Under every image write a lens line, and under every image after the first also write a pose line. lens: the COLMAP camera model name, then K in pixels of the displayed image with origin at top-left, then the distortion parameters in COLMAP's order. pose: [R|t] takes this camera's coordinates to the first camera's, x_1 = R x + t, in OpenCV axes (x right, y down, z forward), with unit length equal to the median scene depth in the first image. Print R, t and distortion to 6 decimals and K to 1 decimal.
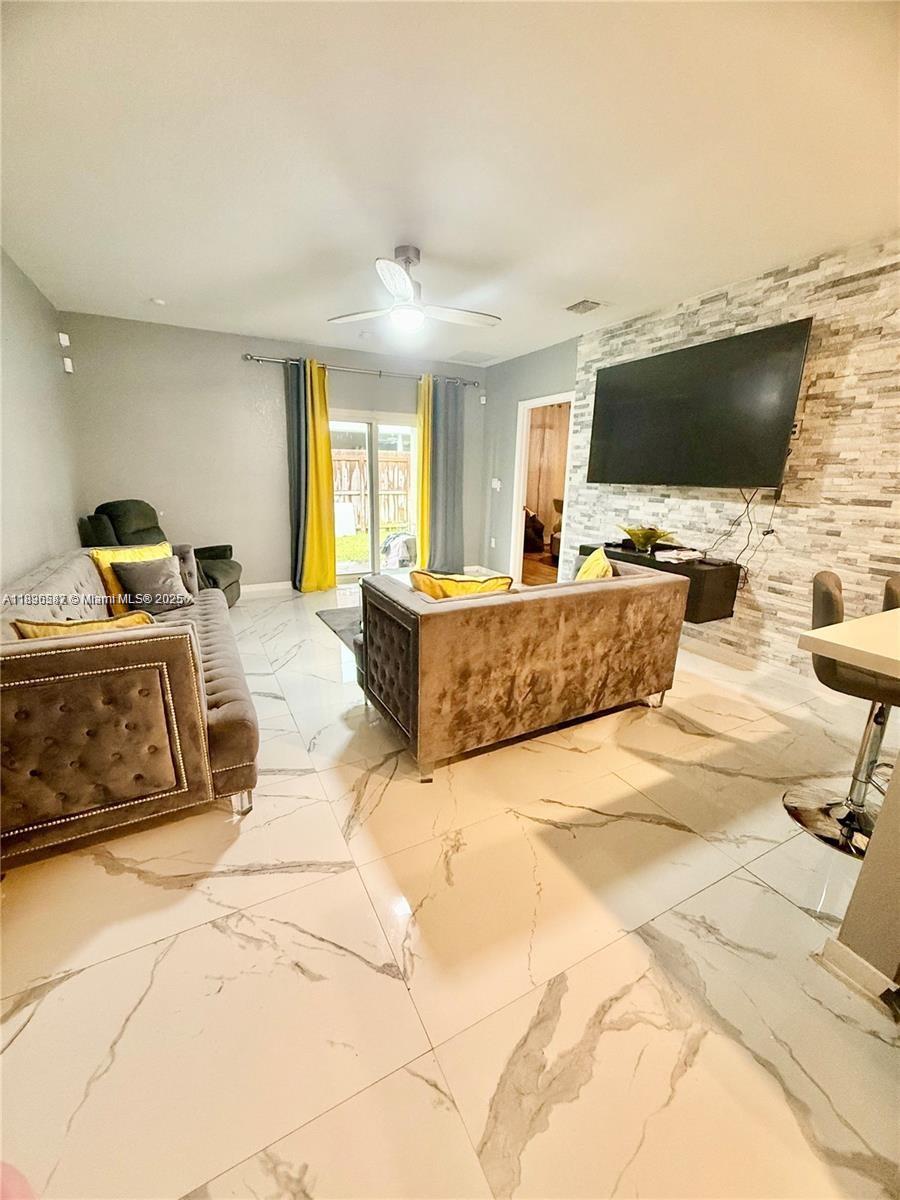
lens RADIAL K [[477.8, 0, 451.5], [0, 477.8, 596.6], [0, 0, 1]] dist [-0.001110, 0.000398]
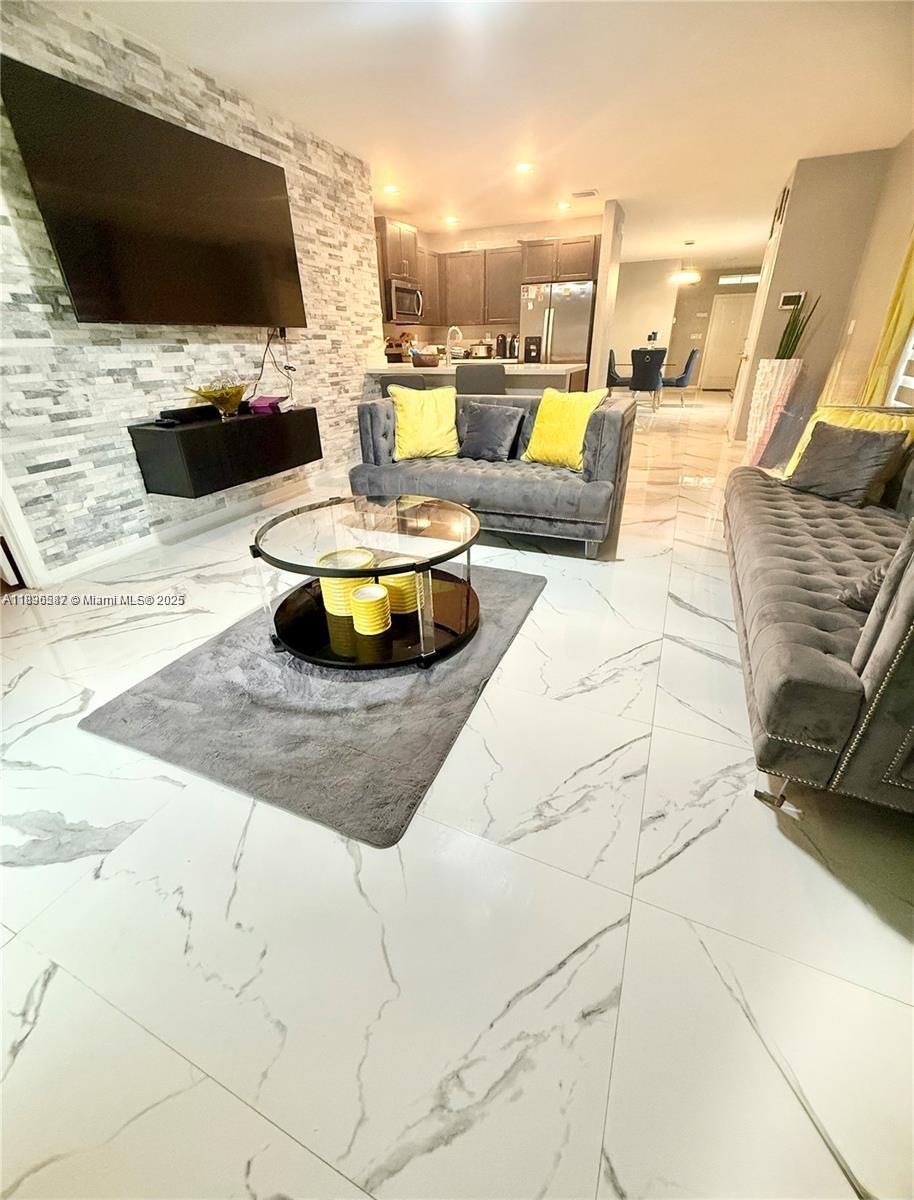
lens RADIAL K [[489.0, 0, 456.7], [0, 489.0, 593.3], [0, 0, 1]] dist [-0.003703, -0.000382]
pose [[-0.626320, -0.361489, 0.690687, -0.693292], [0.199760, 0.781987, 0.590417, -0.358640], [-0.753538, 0.507762, -0.417563, 1.600151]]
